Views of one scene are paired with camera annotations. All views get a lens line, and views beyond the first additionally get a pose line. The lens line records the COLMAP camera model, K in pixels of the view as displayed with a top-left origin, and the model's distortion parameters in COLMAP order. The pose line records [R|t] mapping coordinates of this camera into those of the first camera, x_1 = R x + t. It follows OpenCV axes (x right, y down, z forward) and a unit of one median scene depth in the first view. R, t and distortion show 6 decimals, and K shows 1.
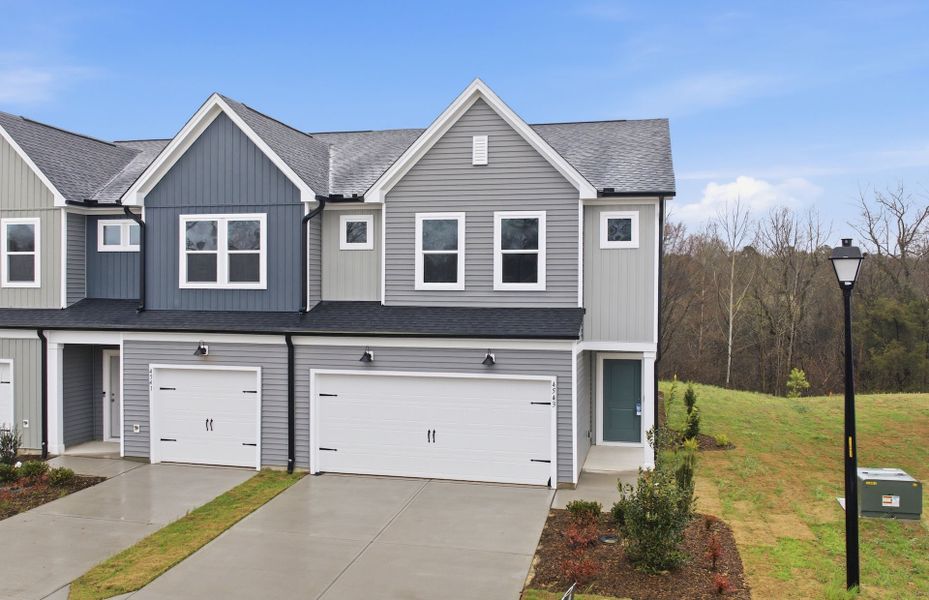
lens RADIAL K [[812.7, 0, 464.5], [0, 812.7, 300.0], [0, 0, 1]] dist [-0.036487, -0.007968]
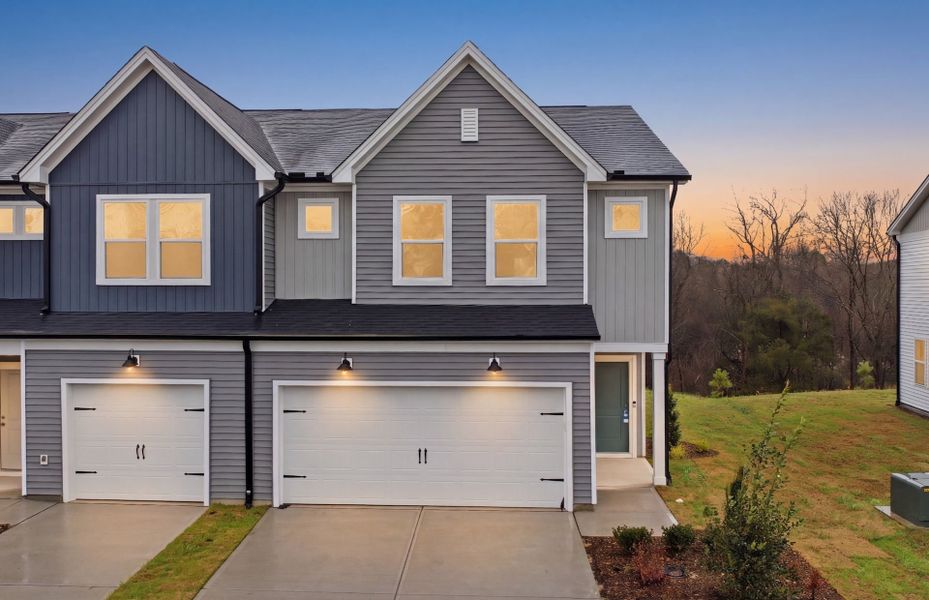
lens RADIAL K [[812.7, 0, 464.5], [0, 812.7, 300.0], [0, 0, 1]] dist [-0.036487, -0.007968]
pose [[0.984253, -0.005918, 0.176664, -0.140225], [0.007065, 0.999958, -0.005862, 0.008480], [-0.176622, 0.007018, 0.984254, 0.144750]]
